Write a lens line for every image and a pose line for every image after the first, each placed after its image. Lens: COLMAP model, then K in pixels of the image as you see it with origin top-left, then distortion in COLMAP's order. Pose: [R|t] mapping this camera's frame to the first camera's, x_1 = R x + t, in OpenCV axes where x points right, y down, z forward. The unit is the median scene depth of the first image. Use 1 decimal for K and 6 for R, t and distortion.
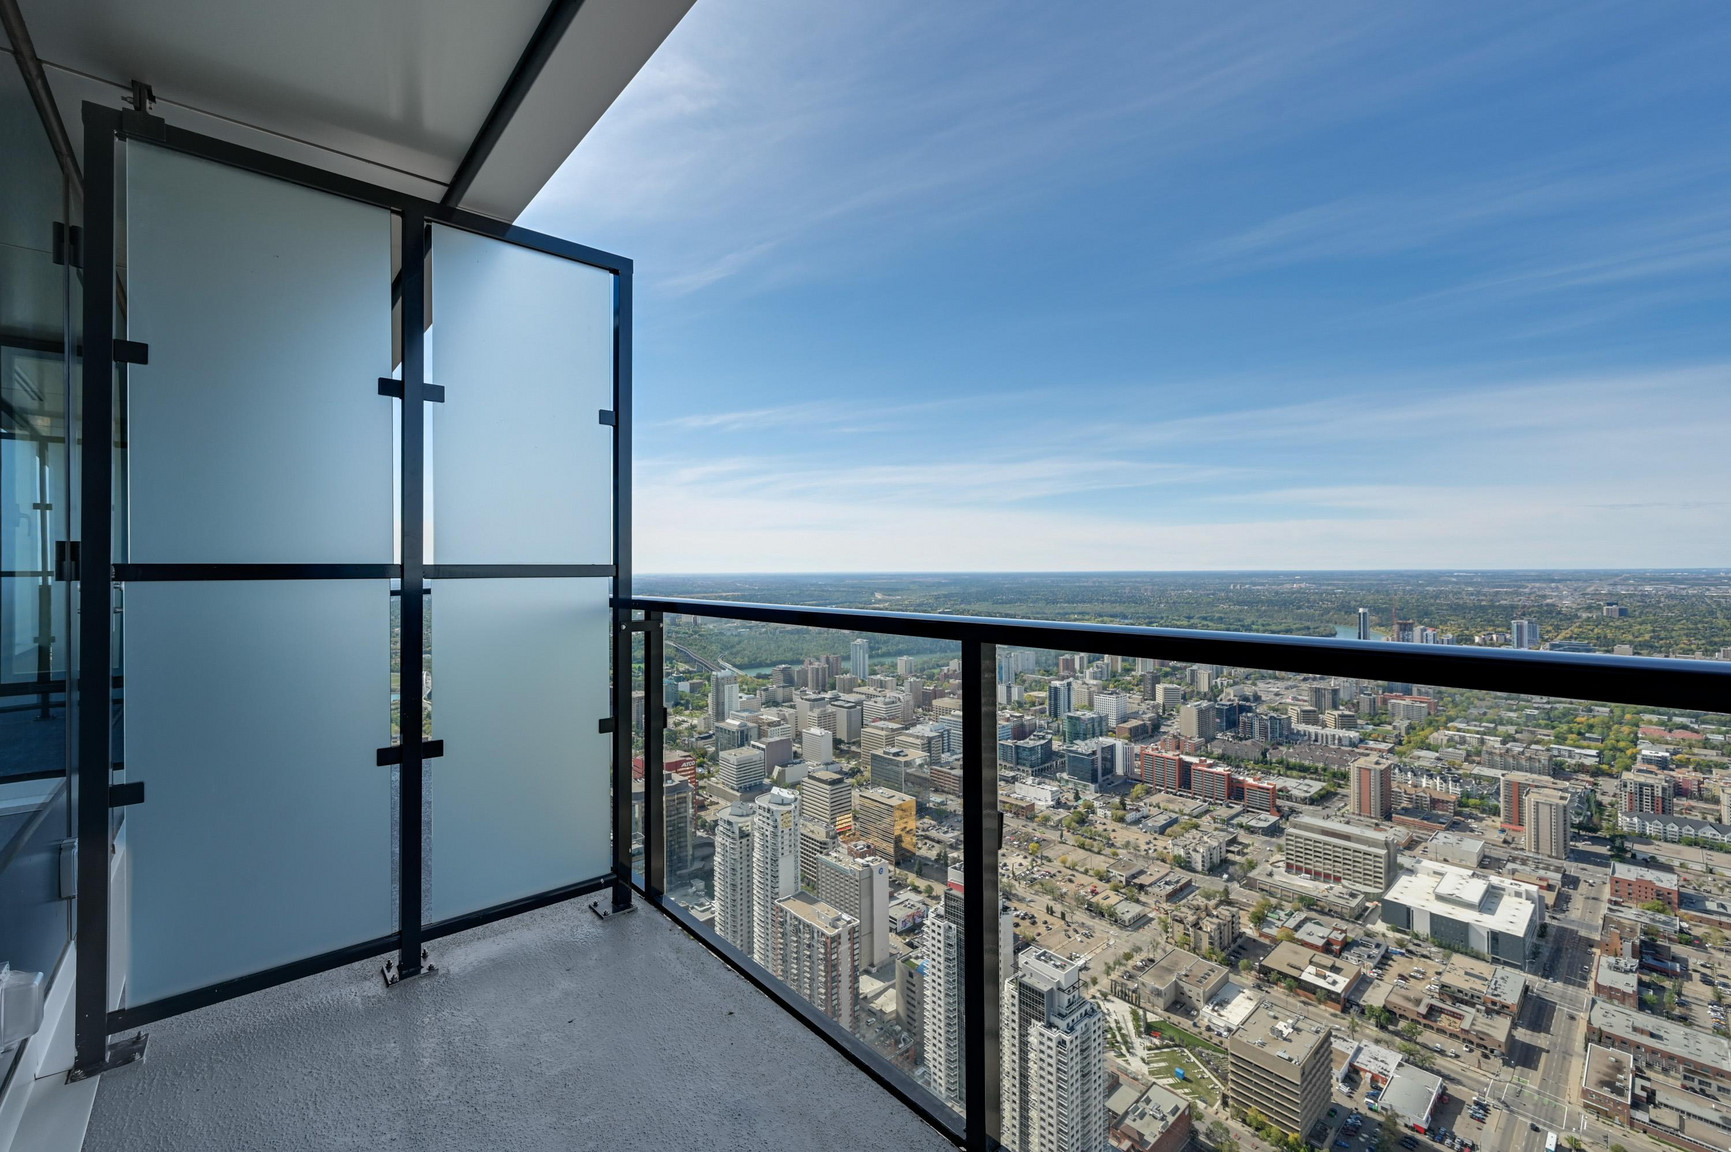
lens RADIAL K [[726.8, 0, 862.4], [0, 726.8, 559.2], [0, 0, 1]] dist [0.001787, 0.000441]
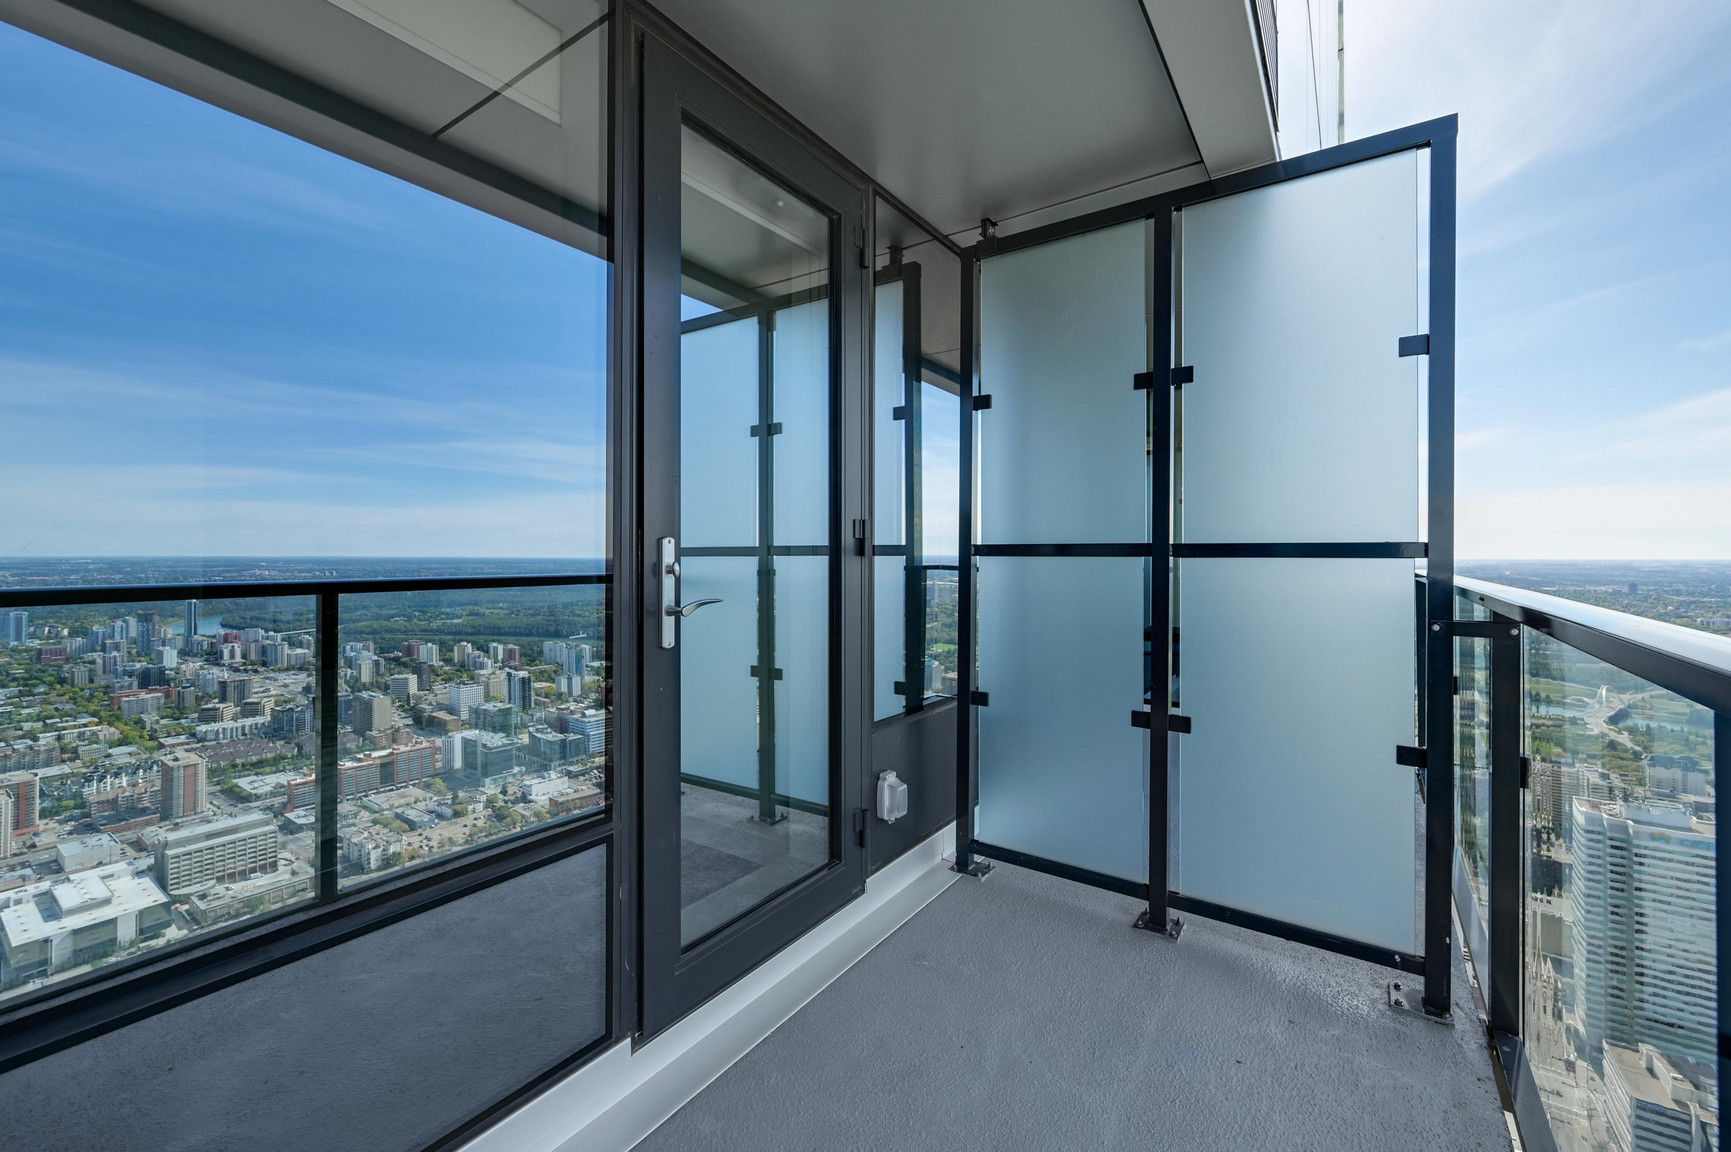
lens RADIAL K [[776.9, 0, 865.1], [0, 776.9, 537.3], [0, 0, 1]] dist [-0.000784, -0.000024]
pose [[0.196360, -0.011973, -0.980459, 0.332677], [0.013001, 0.999869, -0.009606, 0.002509], [0.980446, -0.010861, 0.196490, 0.298778]]
